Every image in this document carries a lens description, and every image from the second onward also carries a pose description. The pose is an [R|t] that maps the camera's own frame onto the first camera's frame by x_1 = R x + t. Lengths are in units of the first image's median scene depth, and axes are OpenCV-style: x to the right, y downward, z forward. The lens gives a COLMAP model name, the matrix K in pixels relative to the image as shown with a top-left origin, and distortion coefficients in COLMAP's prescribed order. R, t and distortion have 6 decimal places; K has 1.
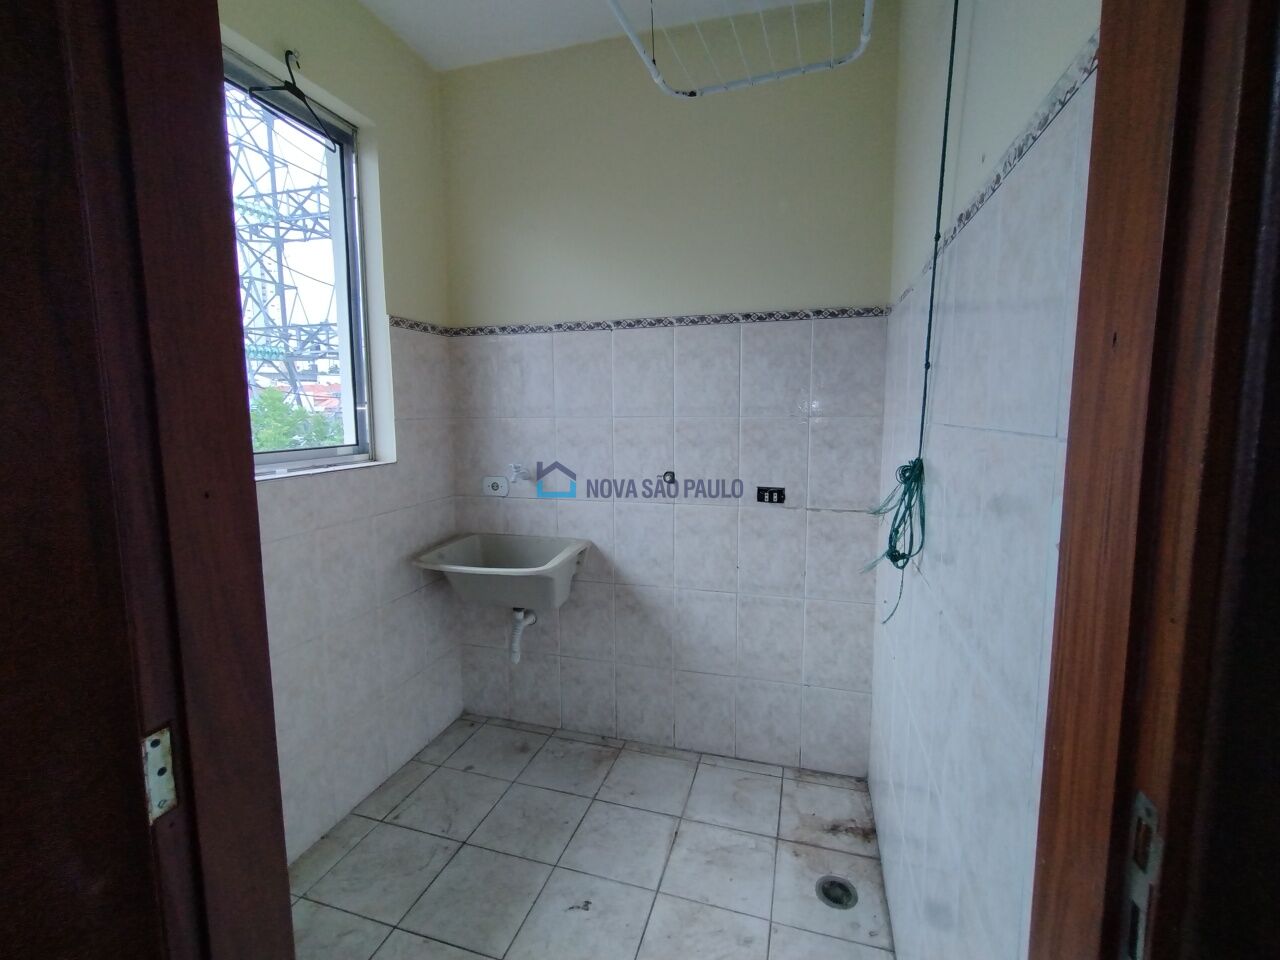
lens RADIAL K [[586.9, 0, 640.9], [0, 586.9, 476.9], [0, 0, 1]] dist [-0.007448, 0.000367]
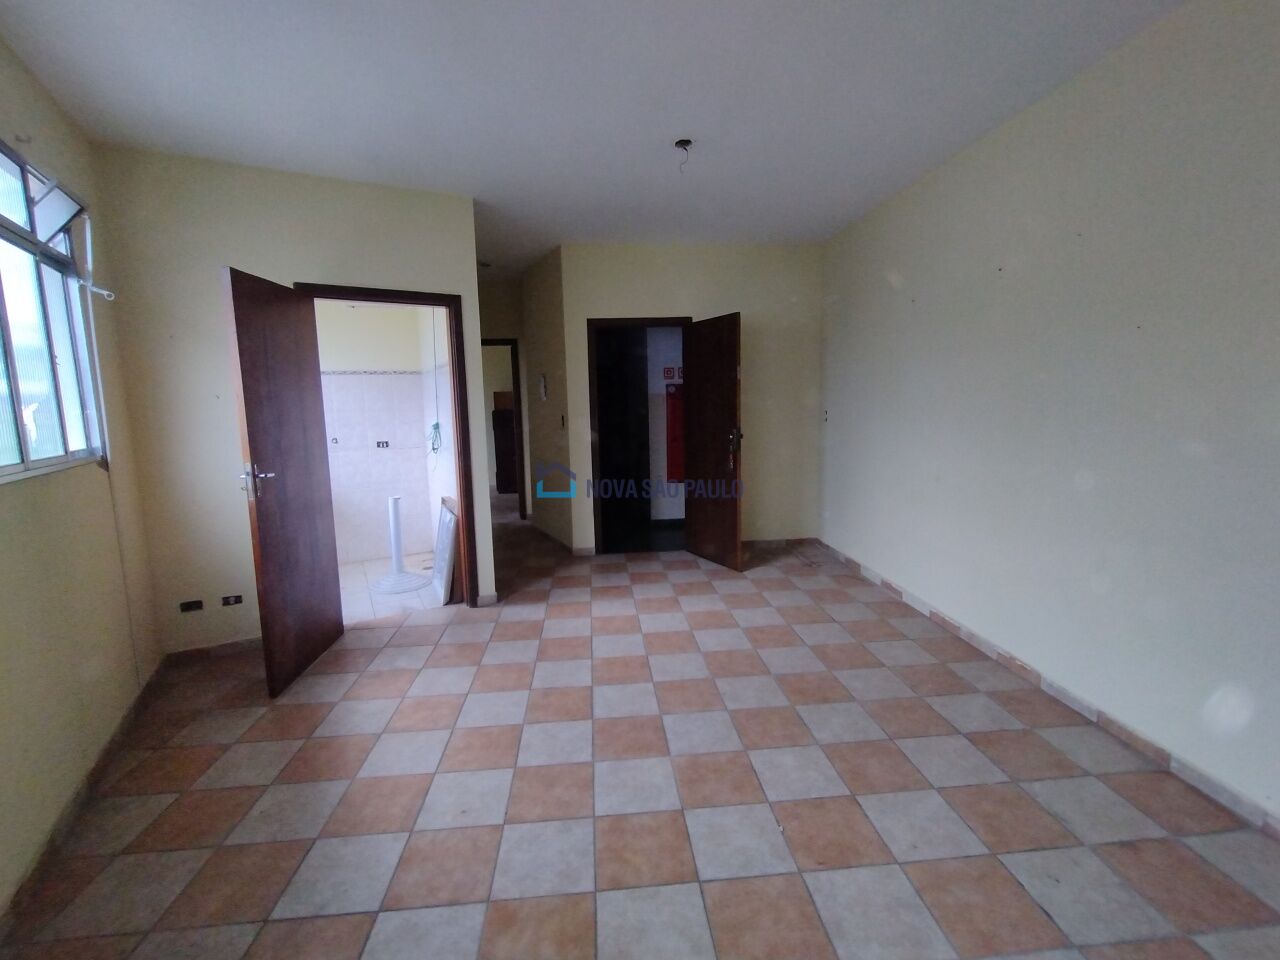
lens RADIAL K [[586.9, 0, 639.8], [0, 586.9, 476.9], [0, 0, 1]] dist [-0.007448, 0.000367]
pose [[0.713302, -0.098417, 0.693913, -0.751924], [0.096928, 0.994430, 0.041402, 0.174701], [-0.694122, 0.037727, 0.718868, -1.567077]]
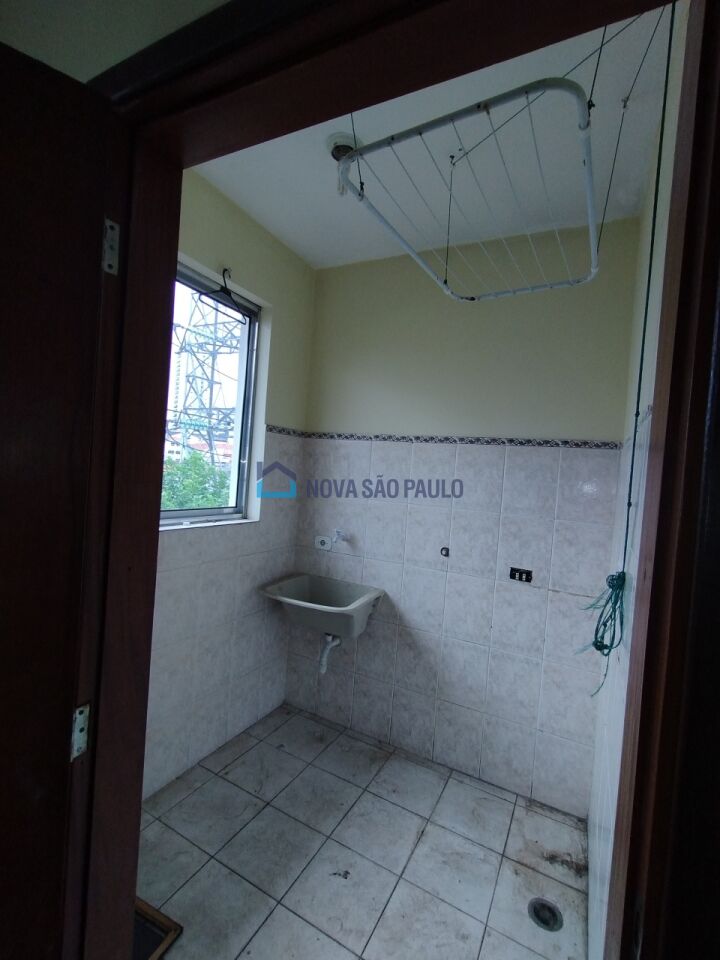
lens RADIAL K [[440.2, 0, 363.7], [0, 440.2, 478.7], [0, 0, 1]] dist [-0.007448, 0.000367]
pose [[0.977797, 0.081539, -0.193038, 0.050375], [-0.101578, 0.990158, -0.096279, -0.053064], [0.183287, 0.113749, 0.976456, -0.053843]]
